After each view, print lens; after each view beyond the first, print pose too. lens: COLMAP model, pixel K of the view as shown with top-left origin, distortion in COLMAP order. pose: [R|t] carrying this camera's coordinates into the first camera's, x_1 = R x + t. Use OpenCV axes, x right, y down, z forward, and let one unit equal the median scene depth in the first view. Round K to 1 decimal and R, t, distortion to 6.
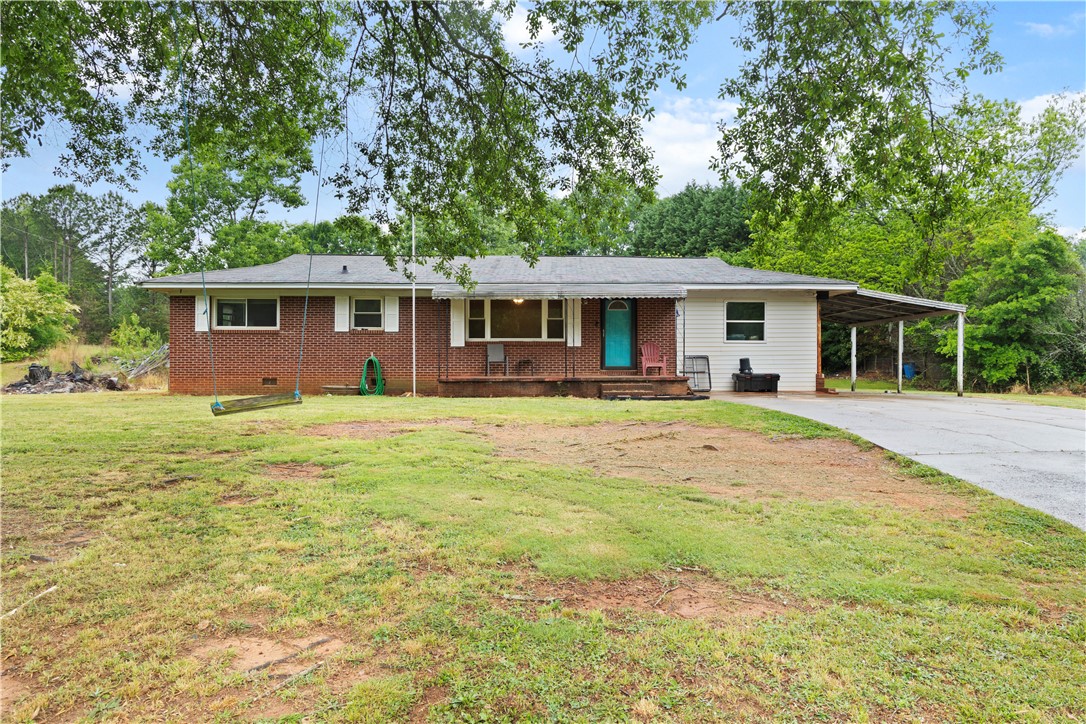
lens RADIAL K [[776.1, 0, 543.0], [0, 776.1, 362.0], [0, 0, 1]] dist [0.025041, -0.009494]
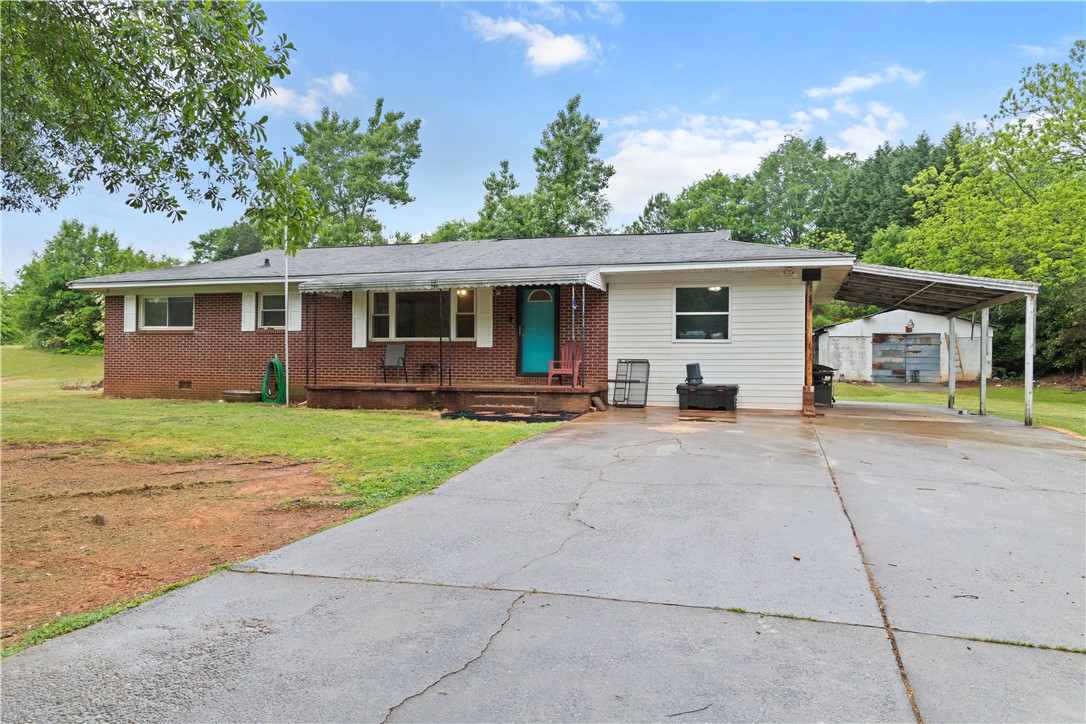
lens RADIAL K [[776.1, 0, 543.0], [0, 776.1, 362.0], [0, 0, 1]] dist [0.025041, -0.009494]
pose [[0.942354, 0.006190, -0.334560, 0.368677], [-0.003997, 0.999966, 0.007245, -0.010927], [0.334594, -0.005490, 0.942347, 0.256474]]
